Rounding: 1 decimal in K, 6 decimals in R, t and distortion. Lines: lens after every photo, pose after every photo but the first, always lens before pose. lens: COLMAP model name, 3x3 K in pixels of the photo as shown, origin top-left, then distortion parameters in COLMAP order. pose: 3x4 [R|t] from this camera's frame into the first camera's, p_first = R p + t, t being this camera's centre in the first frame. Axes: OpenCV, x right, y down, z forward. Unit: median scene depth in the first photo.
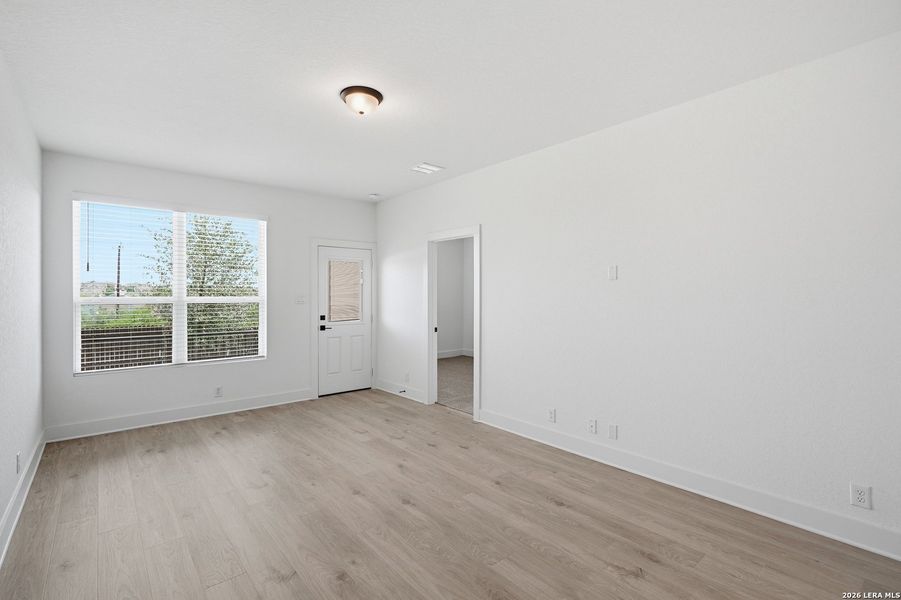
lens RADIAL K [[417.6, 0, 450.5], [0, 417.6, 300.0], [0, 0, 1]] dist [-0.003467, 0.000861]
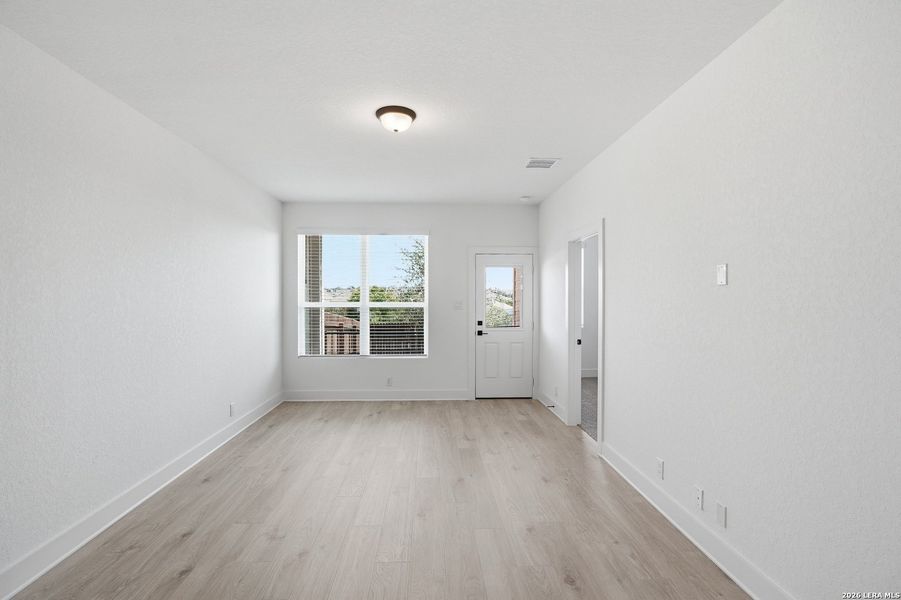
lens RADIAL K [[420.8, 0, 448.5], [0, 420.8, 305.3], [0, 0, 1]] dist [-0.001256, 0.000214]
pose [[0.794037, 0.014553, -0.607695, 0.327918], [-0.010108, 0.999891, 0.010739, -0.014743], [0.607786, -0.002384, 0.794098, 0.150096]]
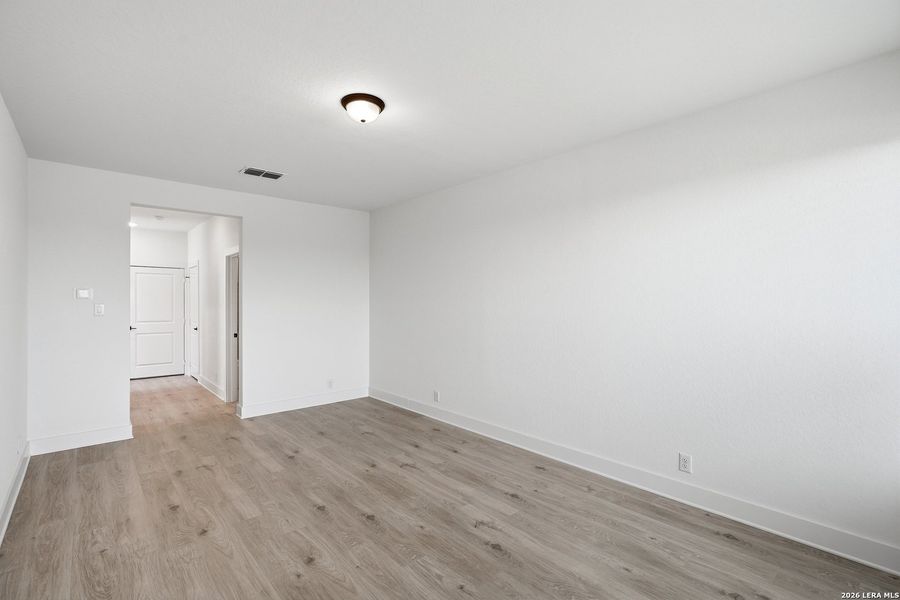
lens RADIAL K [[417.1, 0, 450.0], [0, 417.1, 300.0], [0, 0, 1]] dist [-0.003467, 0.000861]
pose [[-0.999775, 0.001535, -0.021146, -0.244512], [0.001321, 0.999948, 0.010158, -0.025522], [0.021160, 0.010128, -0.999725, 1.229265]]
